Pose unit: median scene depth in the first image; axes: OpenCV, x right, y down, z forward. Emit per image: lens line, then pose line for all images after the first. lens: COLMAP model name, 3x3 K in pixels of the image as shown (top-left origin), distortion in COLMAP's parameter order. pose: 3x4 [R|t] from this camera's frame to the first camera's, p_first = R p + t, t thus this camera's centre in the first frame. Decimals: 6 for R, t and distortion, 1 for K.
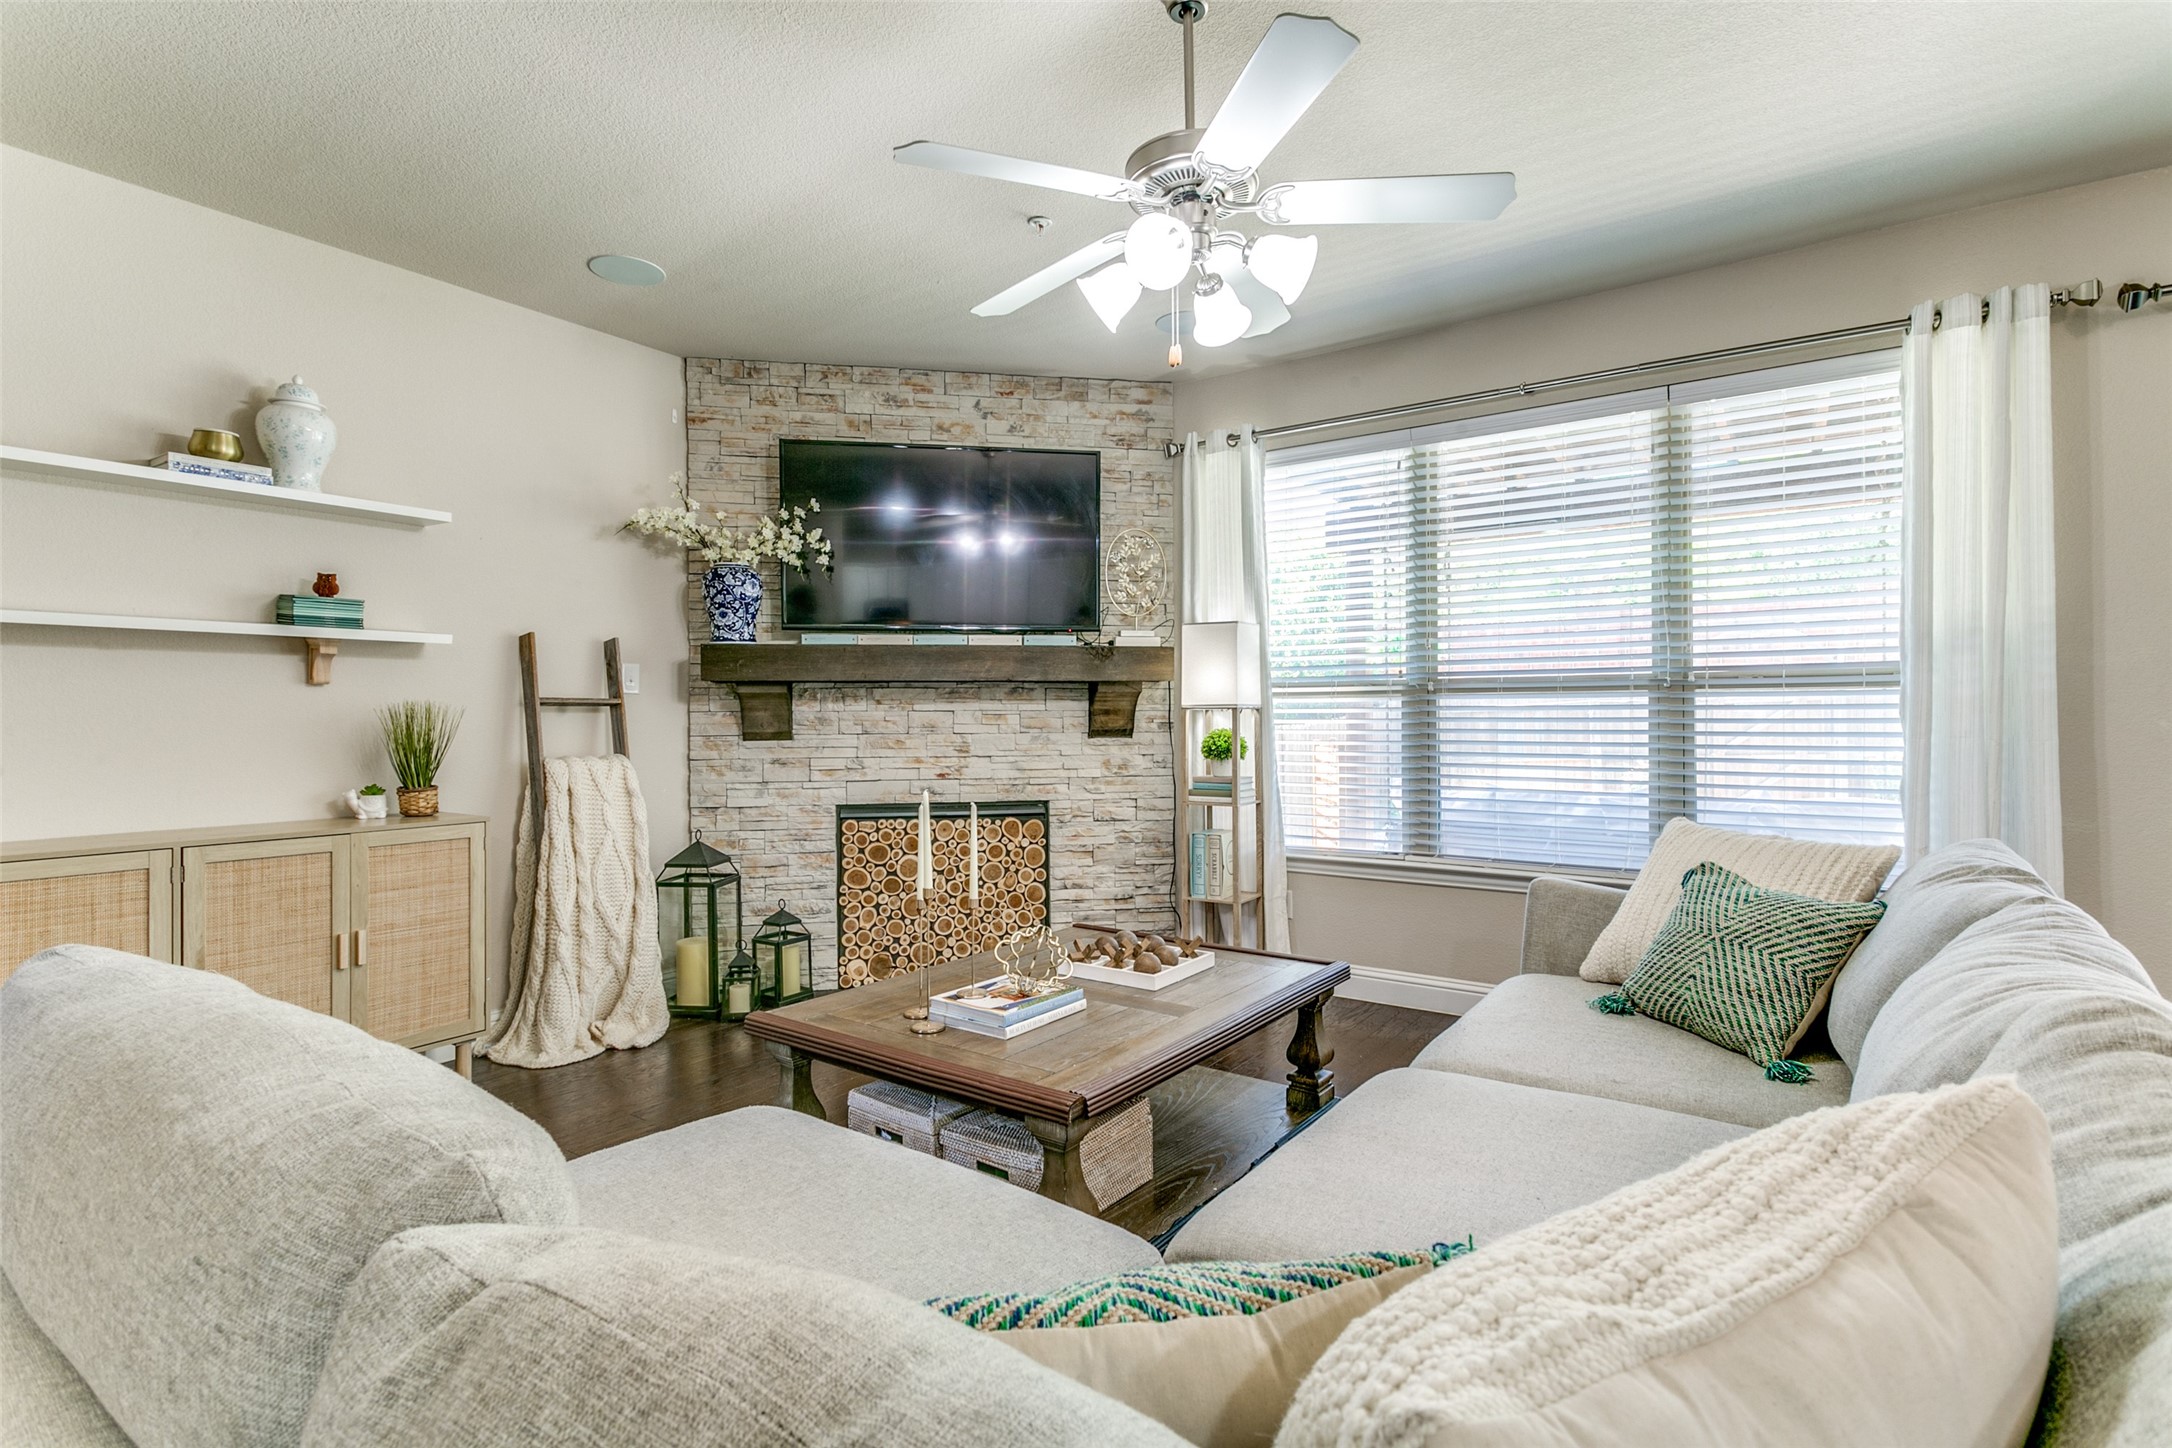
lens RADIAL K [[1026.8, 0, 1085.2], [0, 1026.8, 716.5], [0, 0, 1]] dist [0.003403, -0.000049]
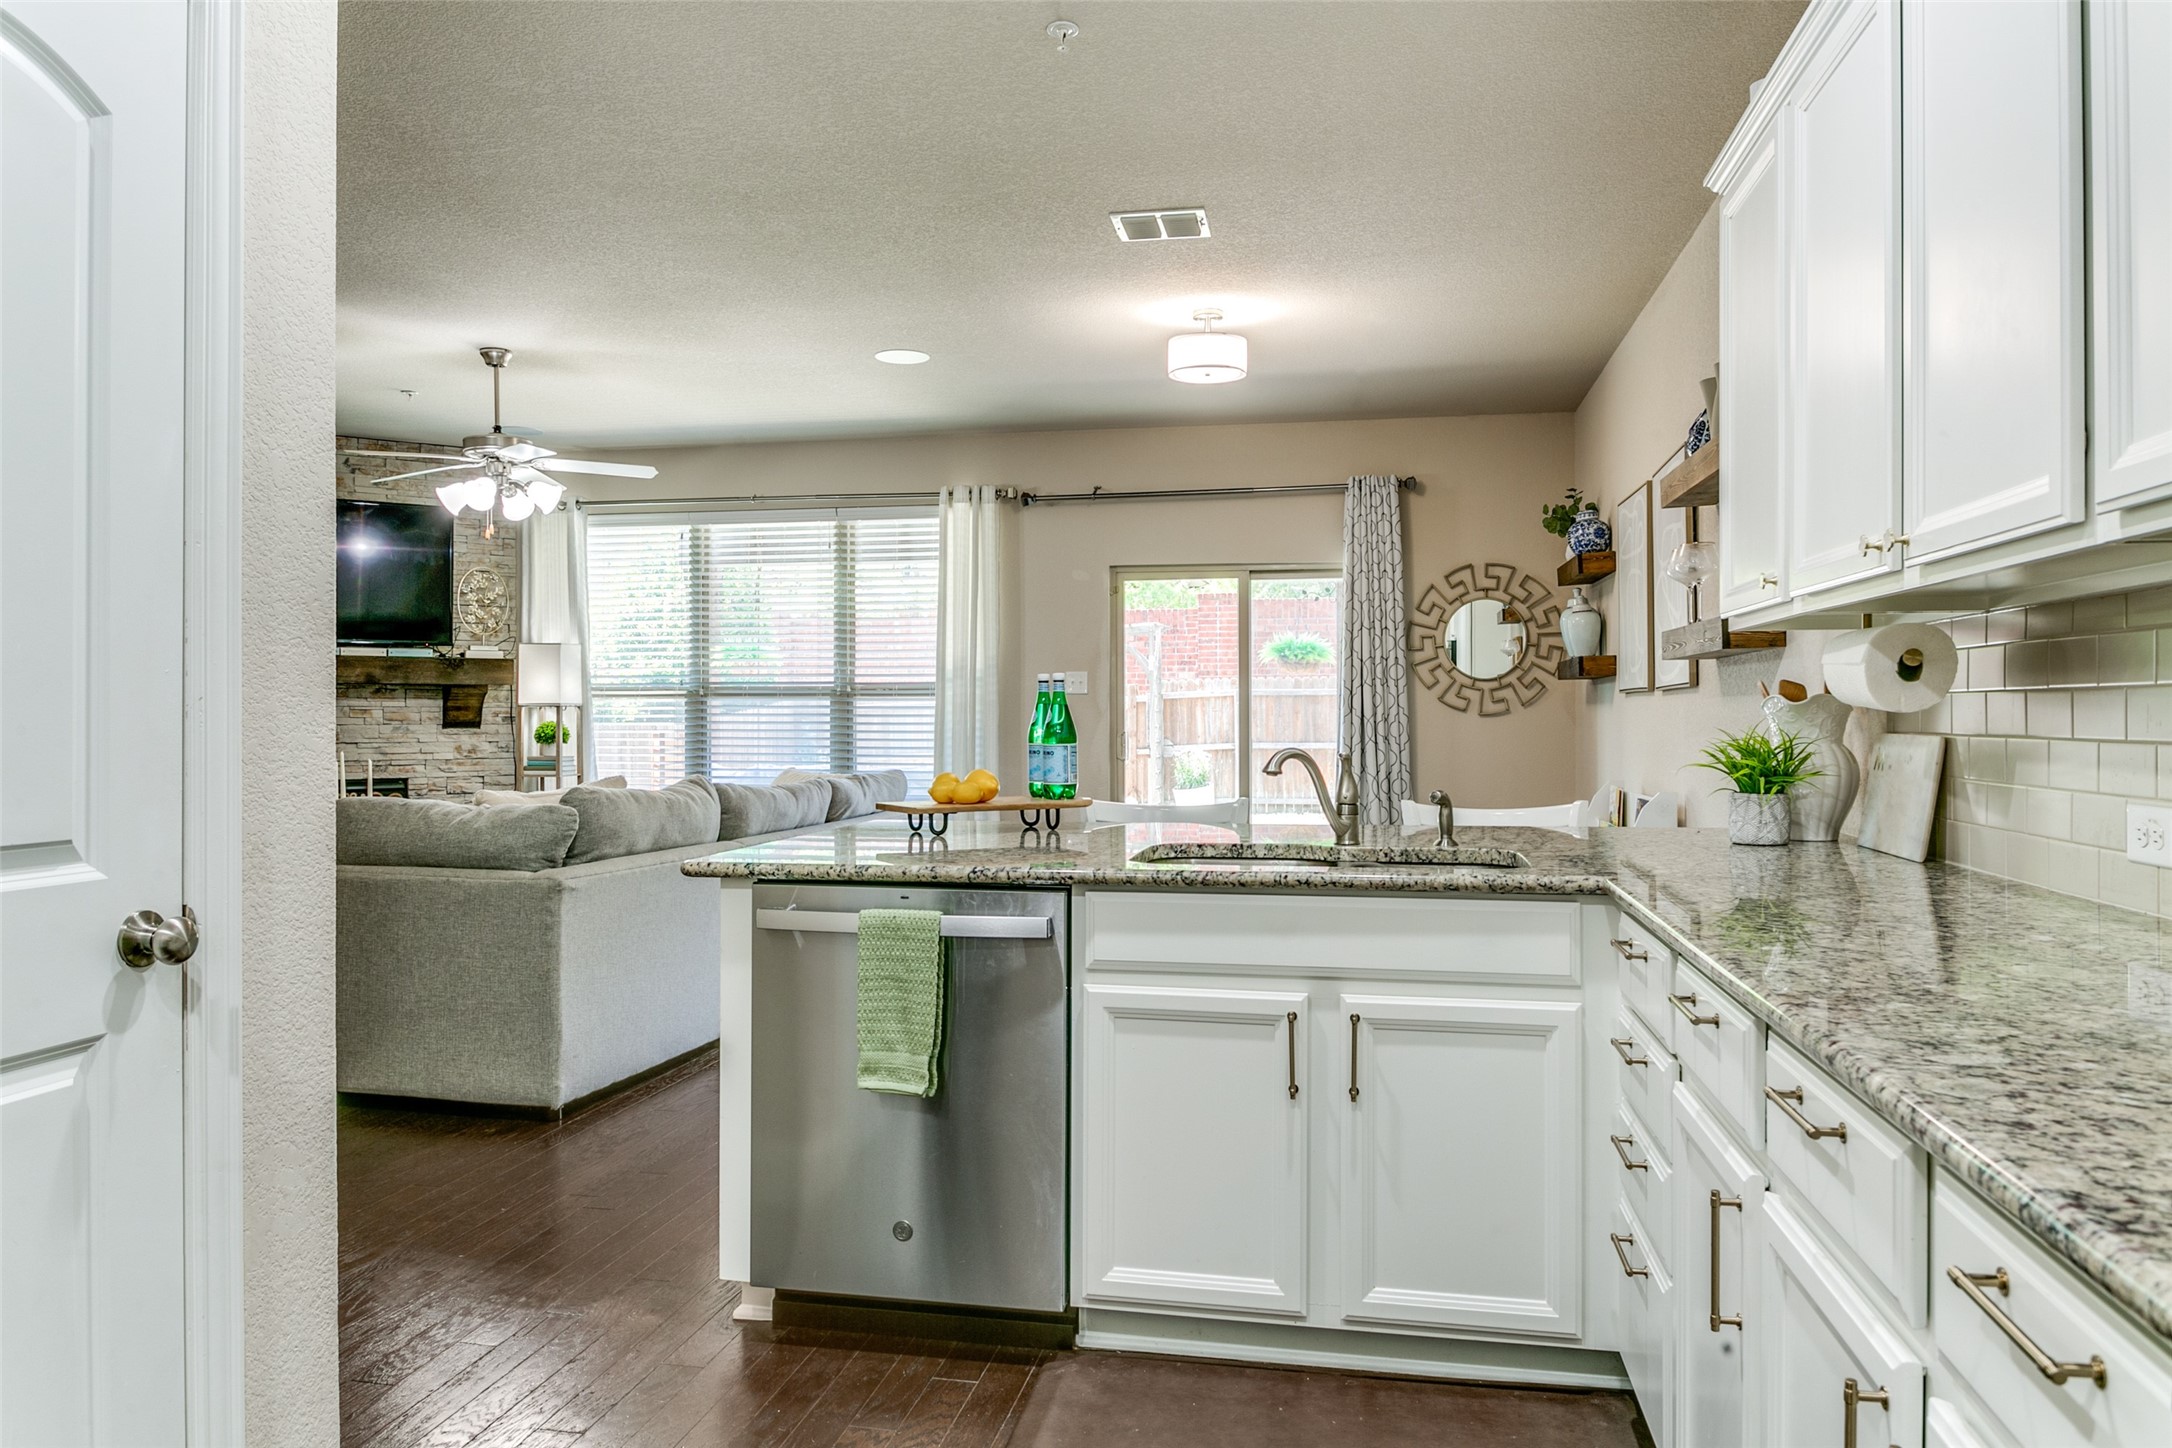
lens RADIAL K [[1468.4, 0, 1084.8], [0, 1468.4, 717.3], [0, 0, 1]] dist [-0.002586, 0.002619]
pose [[0.914805, 0.003912, 0.403877, -0.003810], [-0.004297, 0.999991, 0.000046, 0.003672], [-0.403873, -0.001778, 0.914813, -1.018592]]
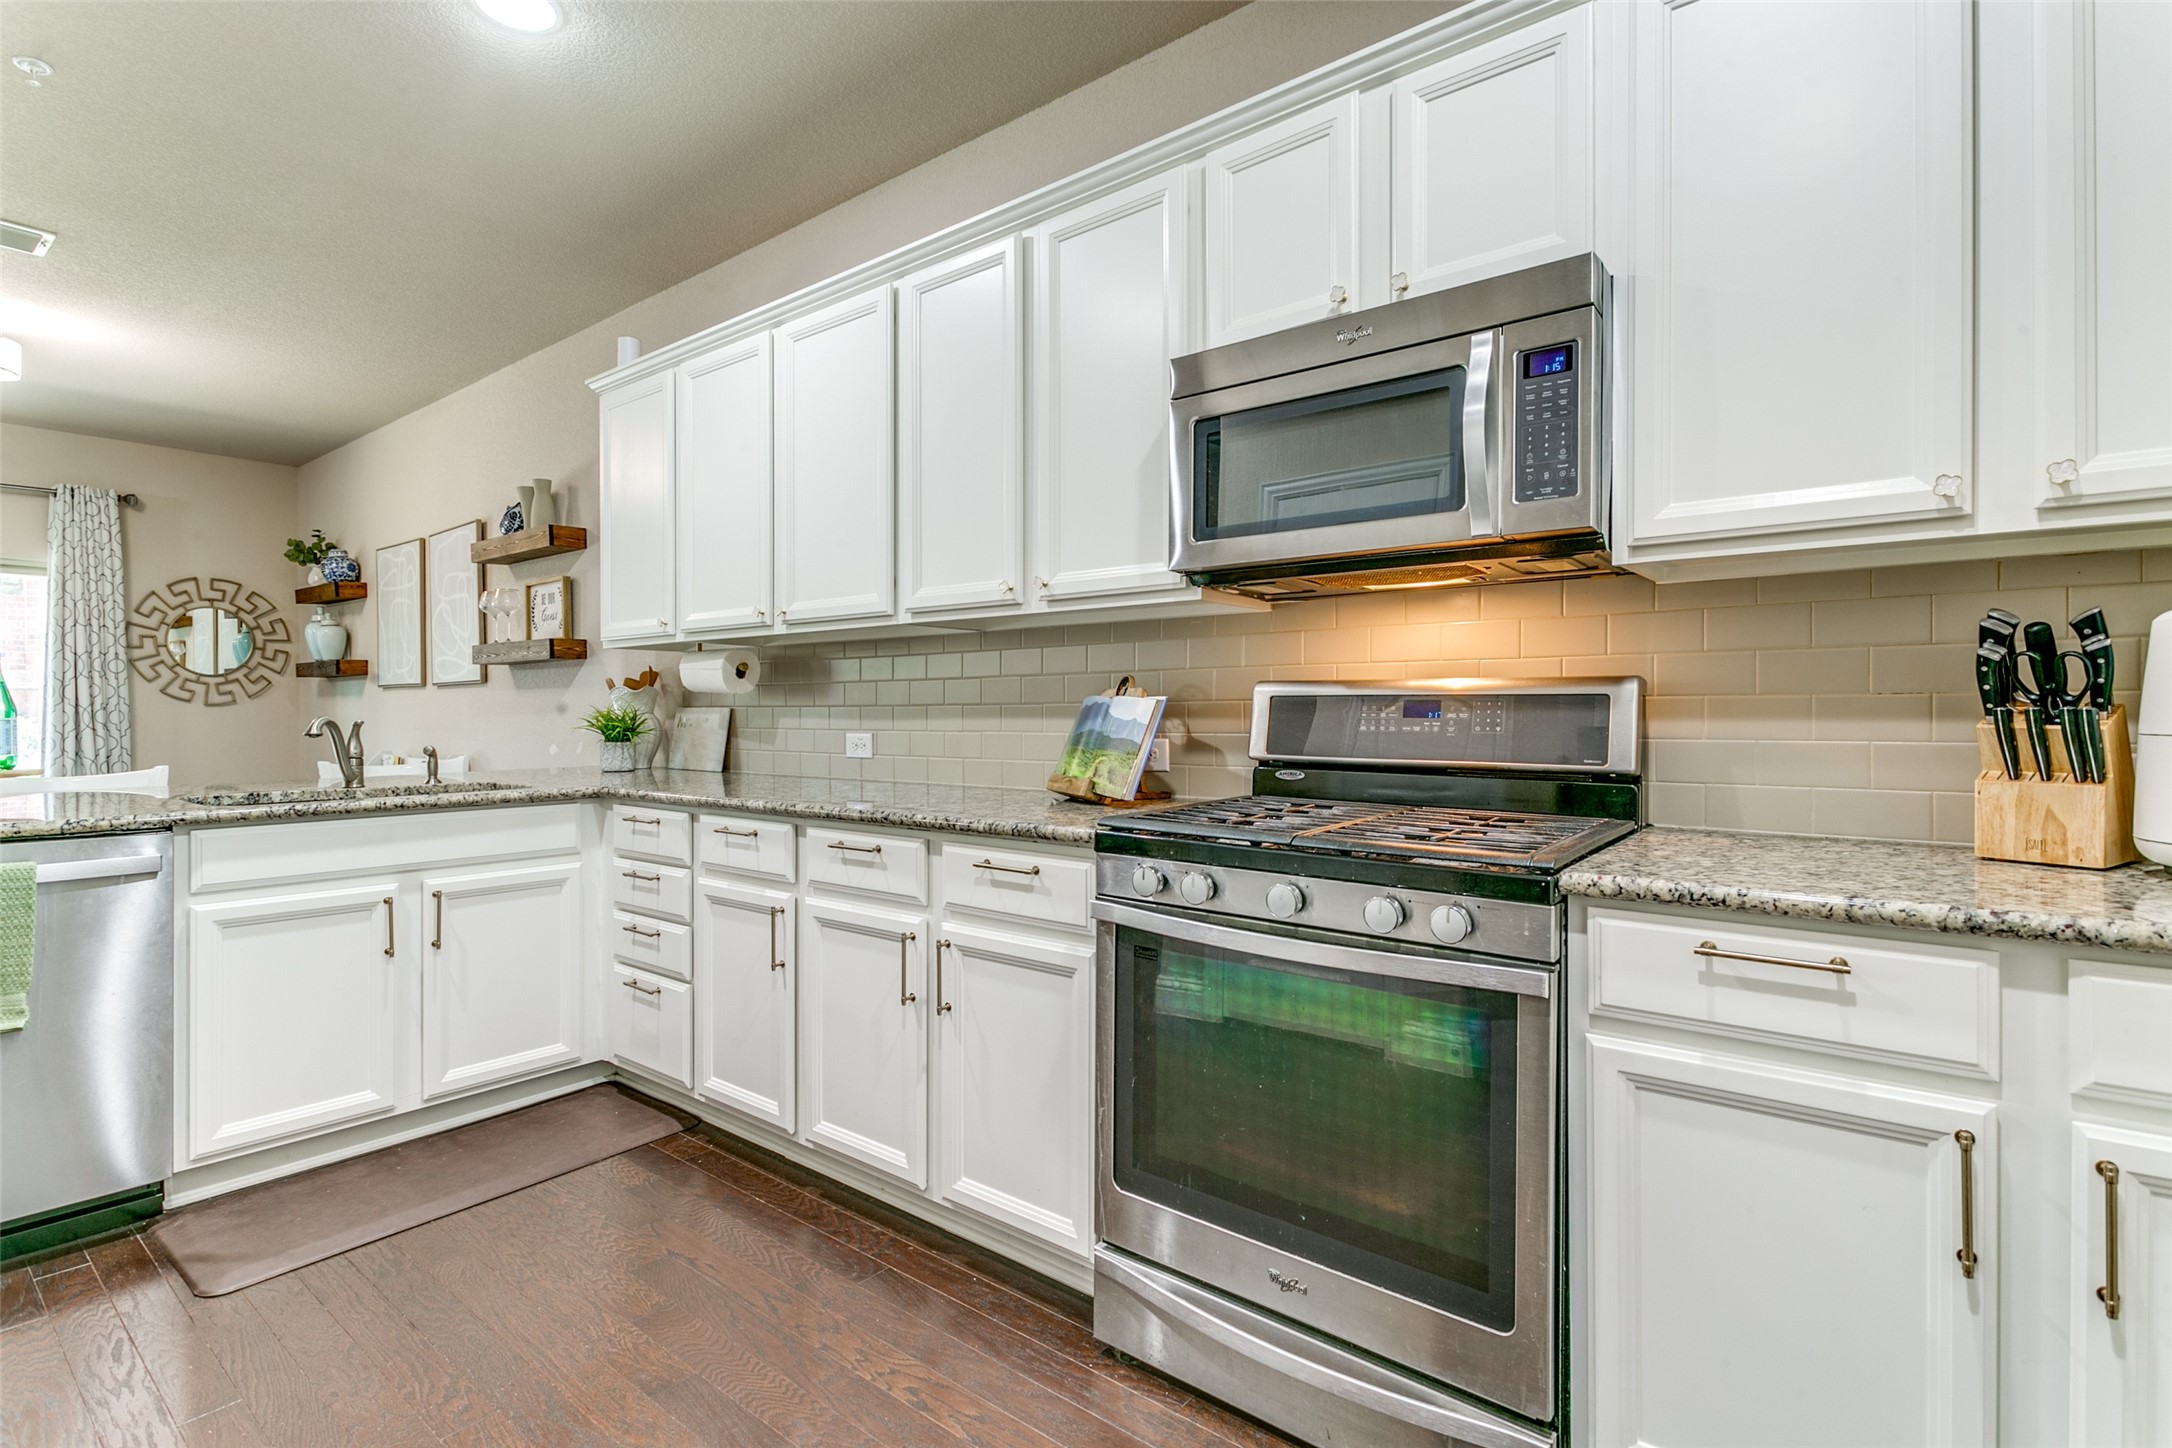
lens RADIAL K [[1026.8, 0, 1098.7], [0, 1026.8, 719.9], [0, 0, 1]] dist [0.003403, -0.000049]
pose [[0.056195, -0.002096, 0.998418, -0.246844], [0.000966, 0.999997, 0.002045, 0.017940], [-0.998419, 0.000850, 0.056197, -0.957993]]
